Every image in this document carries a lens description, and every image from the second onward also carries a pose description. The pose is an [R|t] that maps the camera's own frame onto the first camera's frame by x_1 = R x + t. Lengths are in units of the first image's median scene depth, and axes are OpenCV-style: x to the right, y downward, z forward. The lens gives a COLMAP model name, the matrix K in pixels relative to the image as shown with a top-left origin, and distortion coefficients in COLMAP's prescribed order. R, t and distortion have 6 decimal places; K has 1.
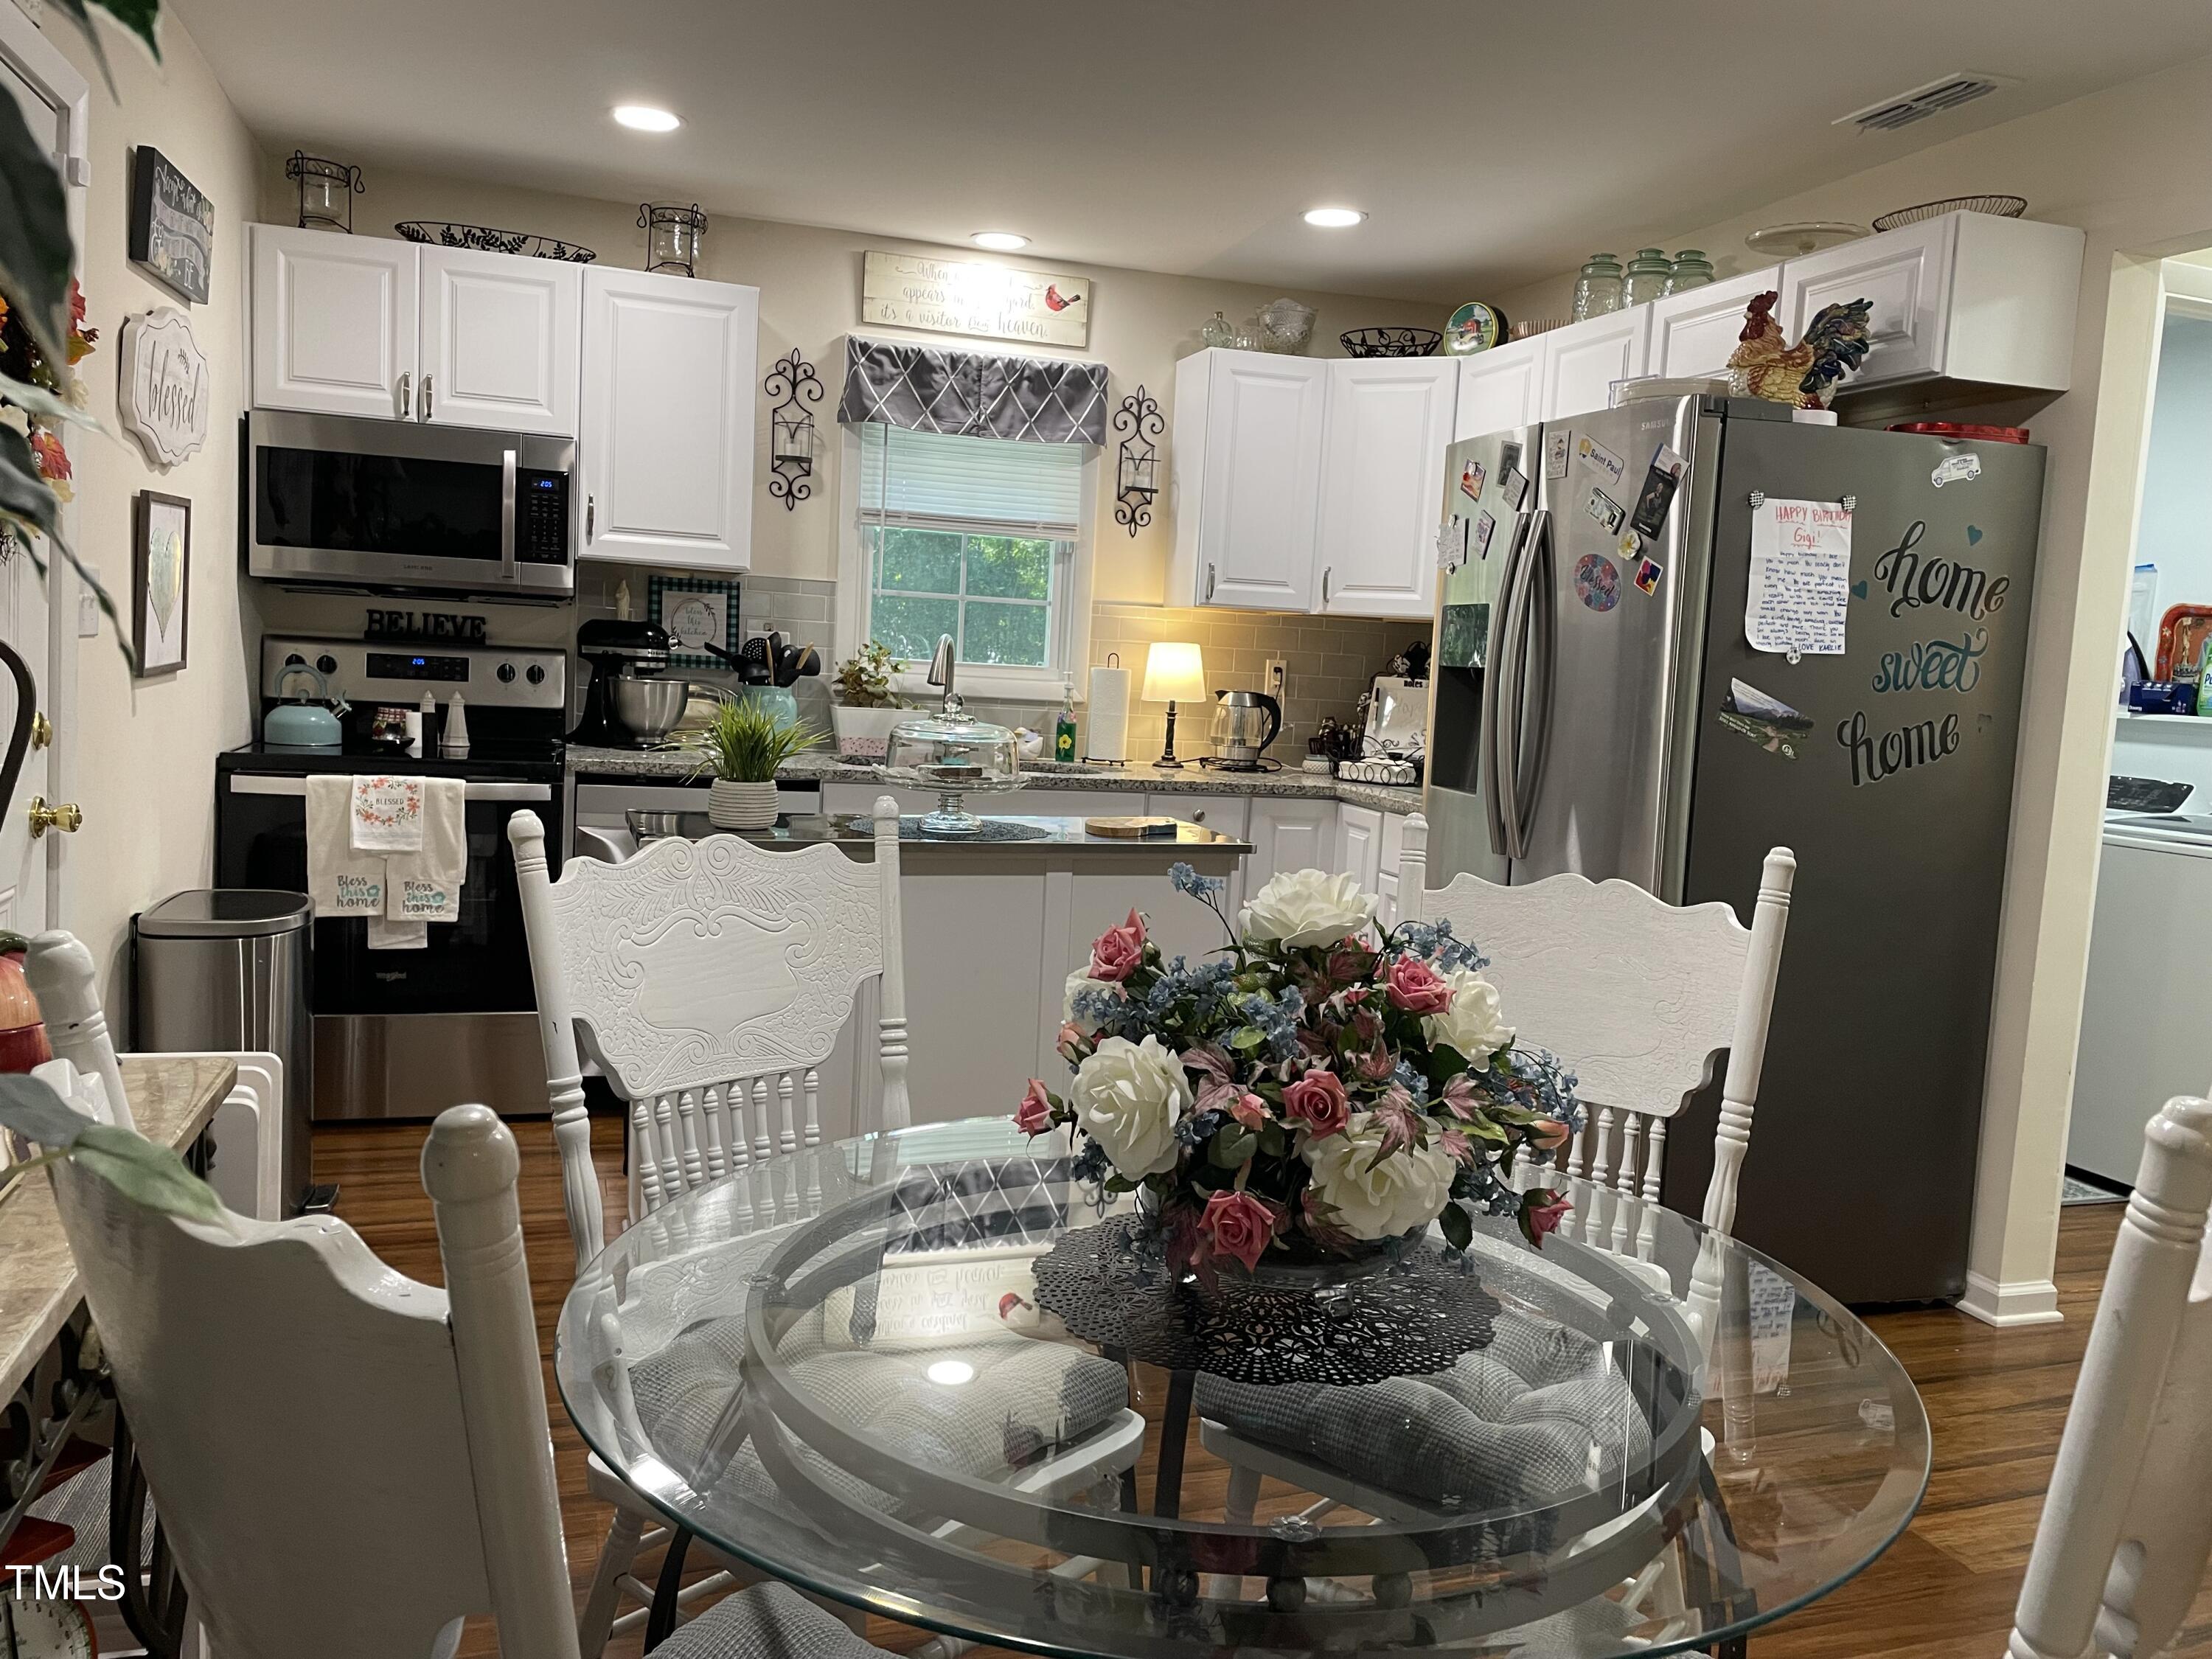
lens RADIAL K [[1684.7, 0, 1117.8], [0, 1684.7, 804.8], [0, 0, 1]] dist [0.077188, -0.088506]
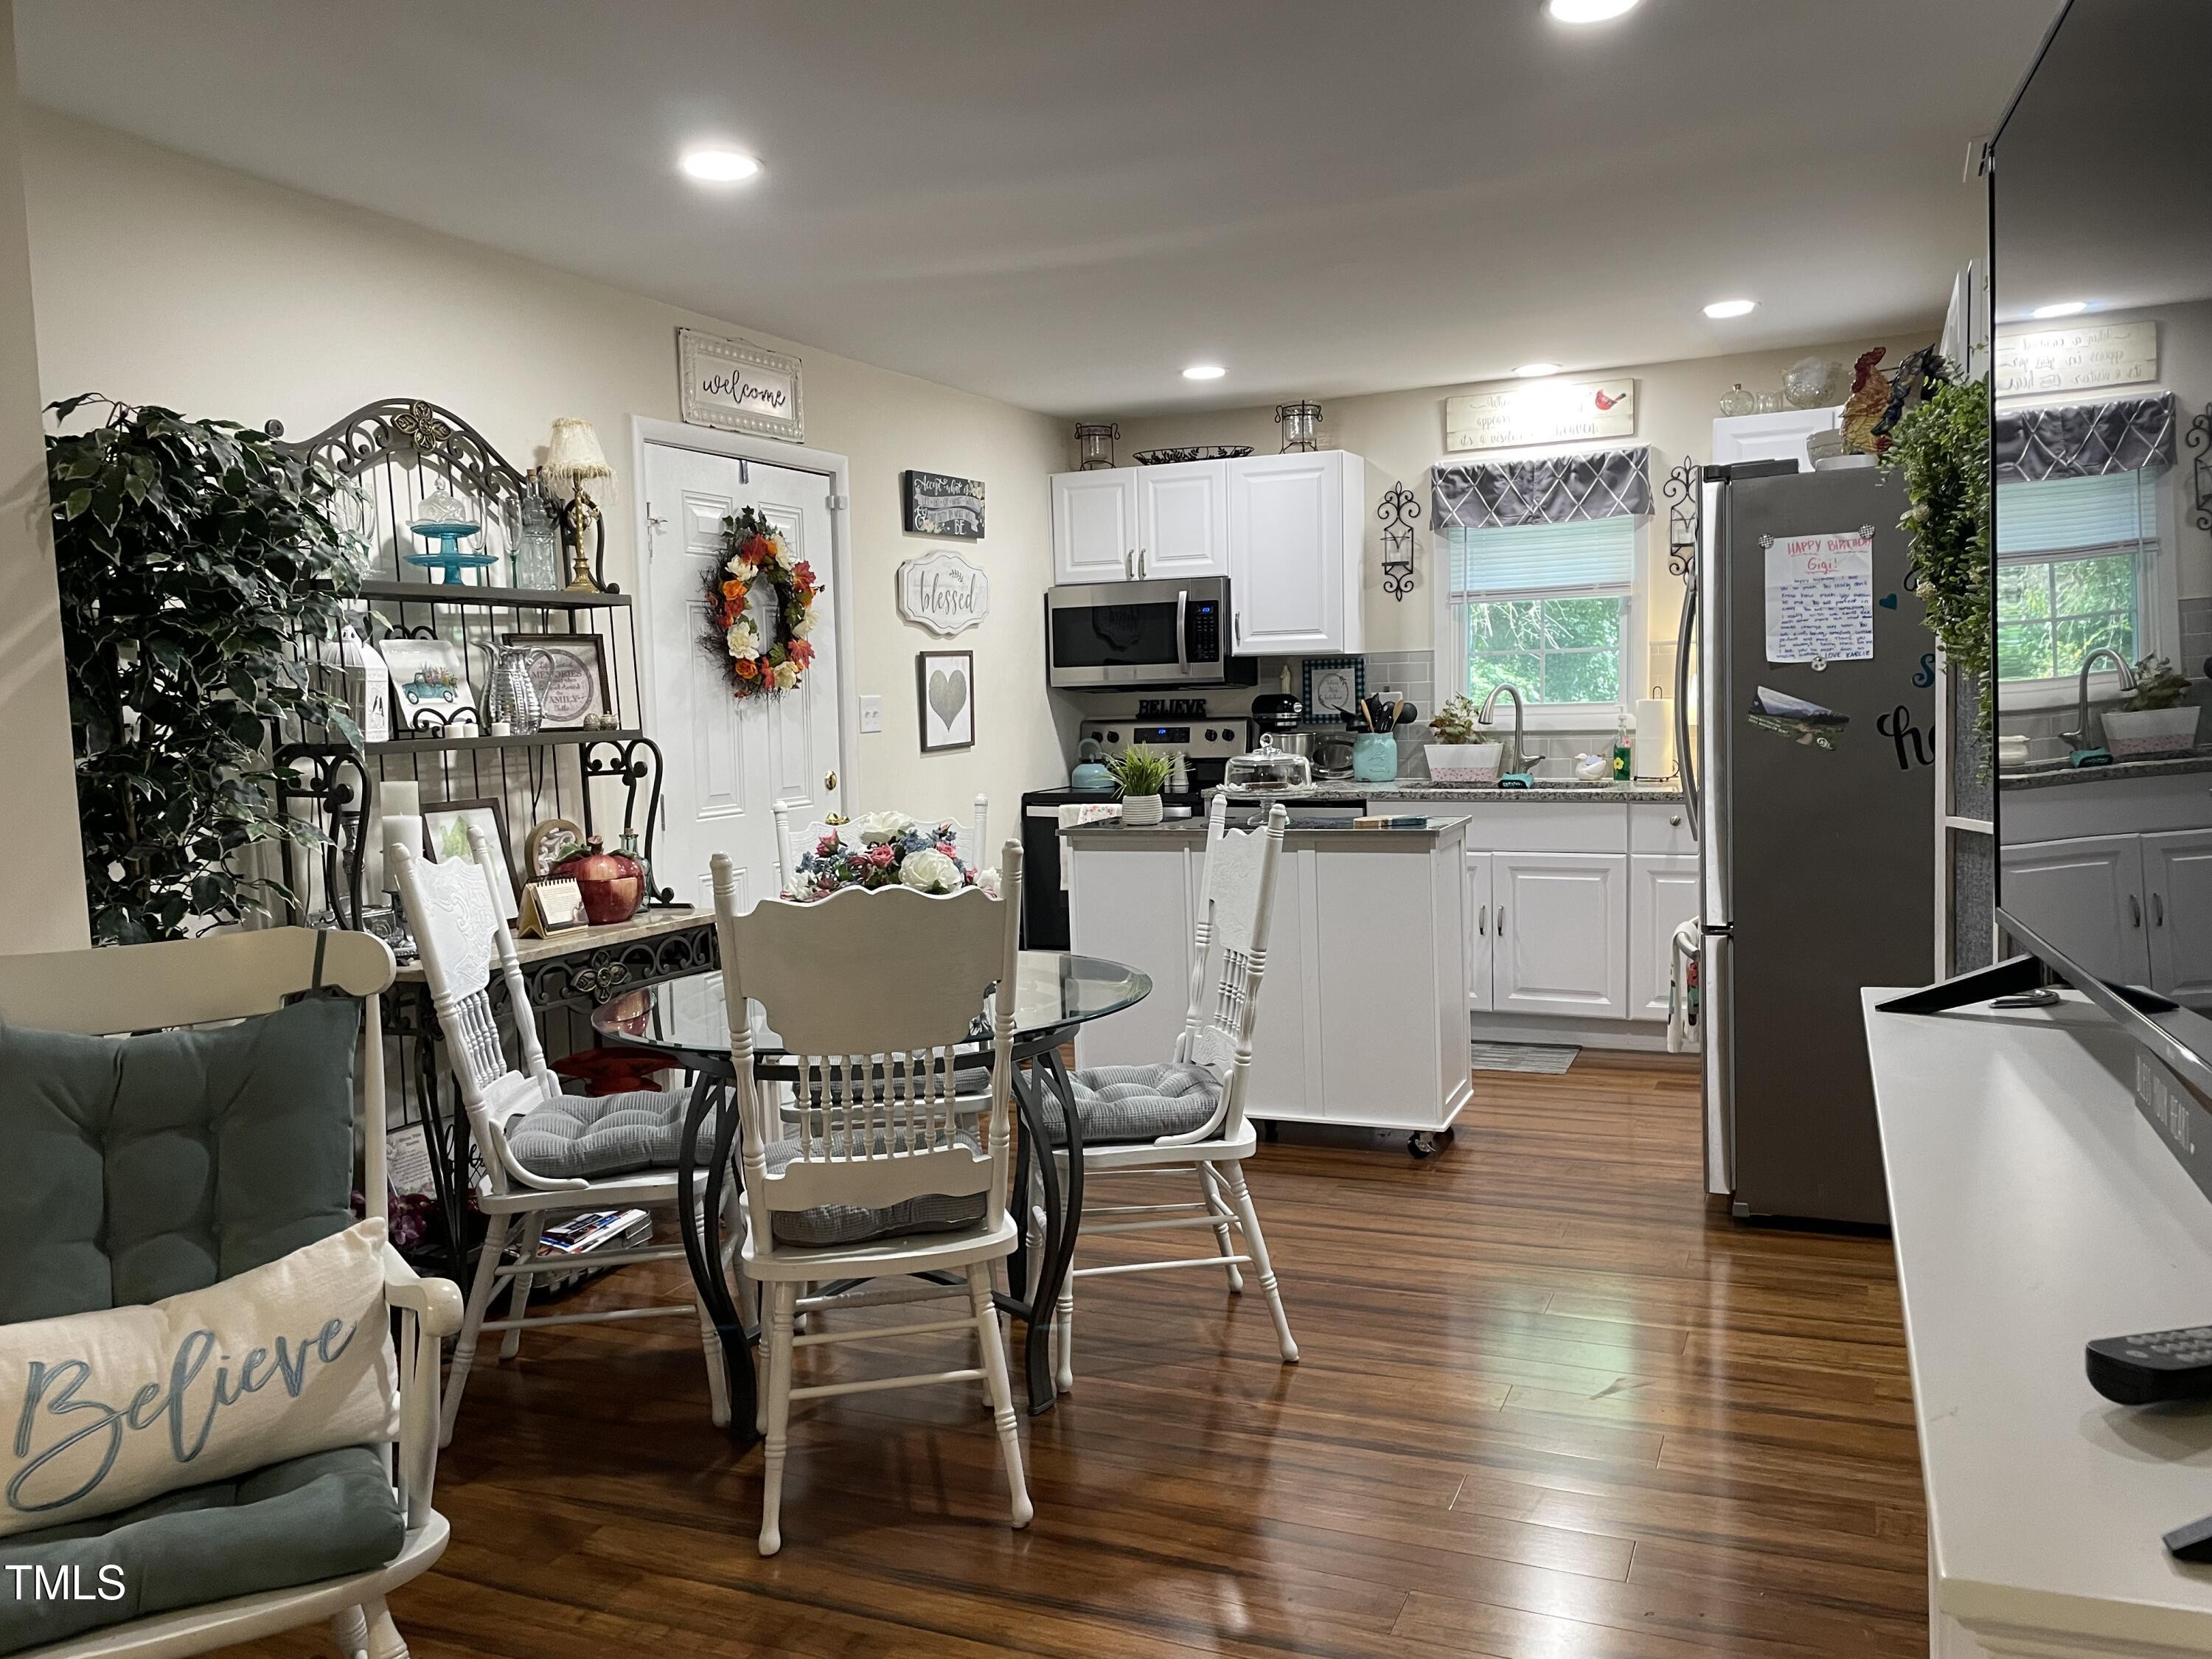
lens RADIAL K [[1684.7, 0, 1117.8], [0, 1684.7, 804.8], [0, 0, 1]] dist [0.077188, -0.088506]
pose [[0.743424, -0.031097, -0.668097, 0.553422], [0.011748, 0.999372, -0.033444, 0.030813], [0.668717, 0.017015, 0.743322, -0.147415]]
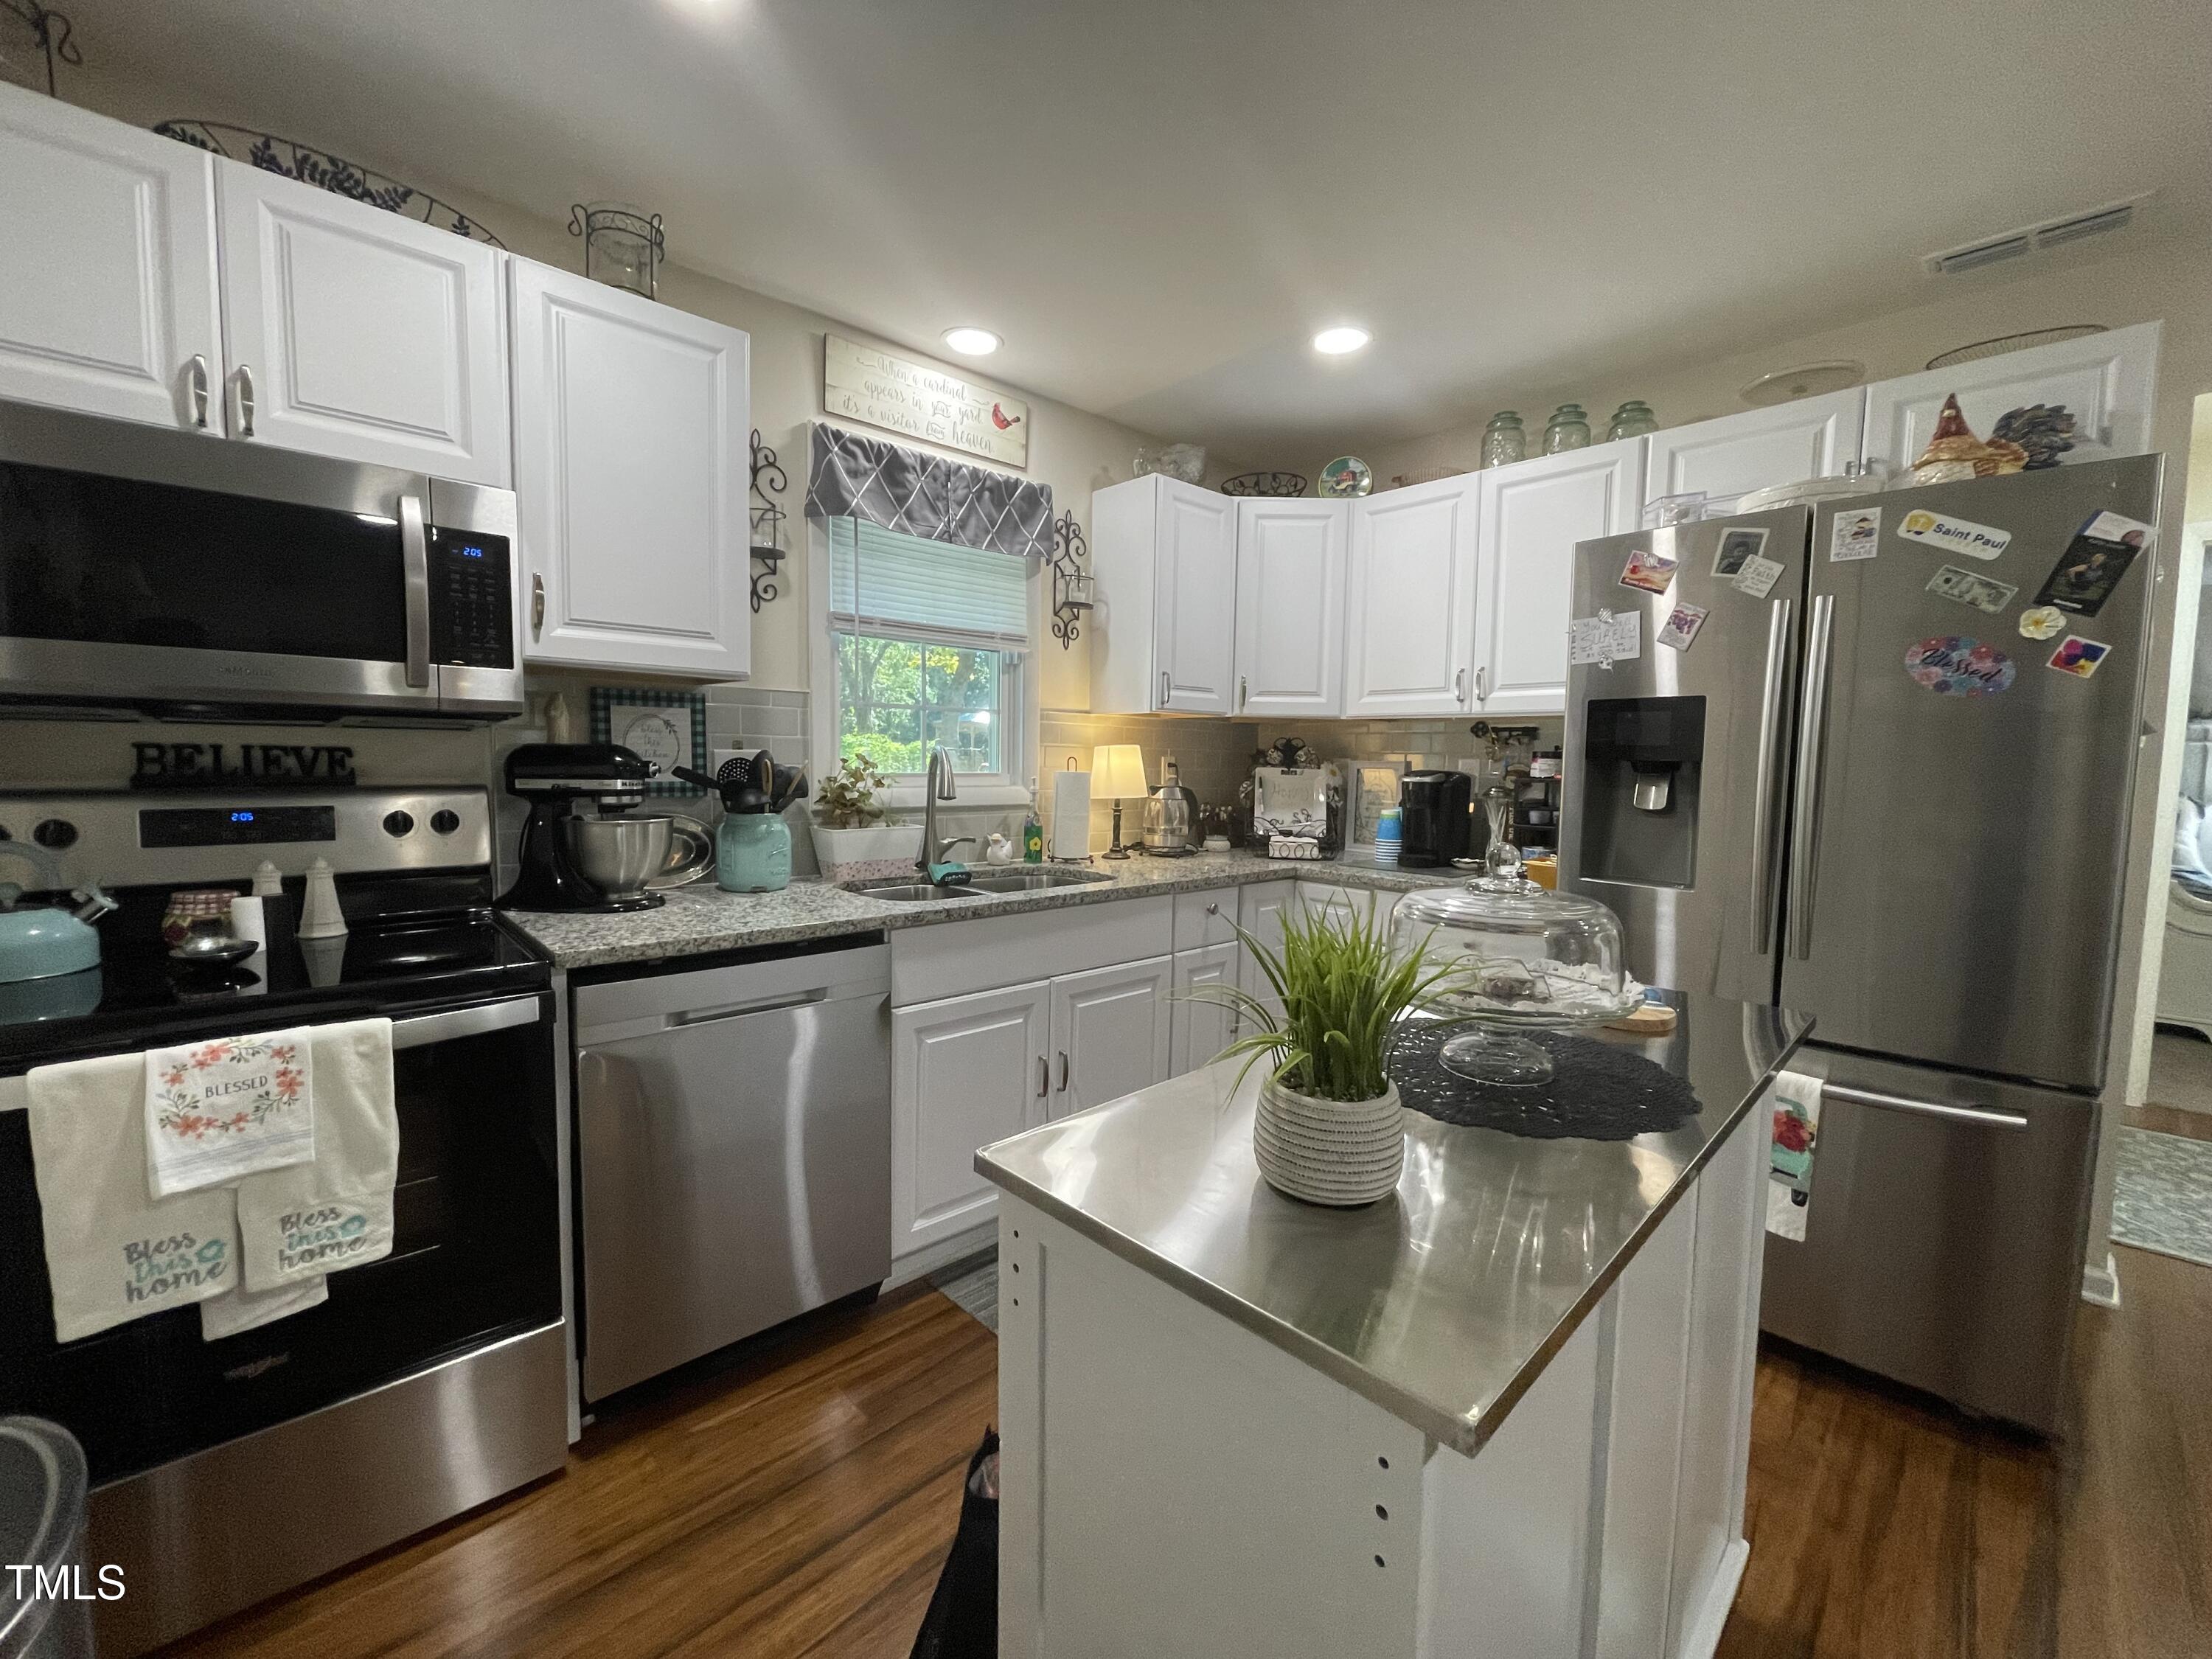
lens RADIAL K [[895.8, 0, 1100.5], [0, 895.8, 820.9], [0, 0, 1]] dist [-0.002339, 0.000079]
pose [[0.905186, -0.071269, 0.418997, -0.245721], [0.072134, 0.997299, 0.013801, -0.061528], [-0.418849, 0.017732, 0.907883, 0.524753]]
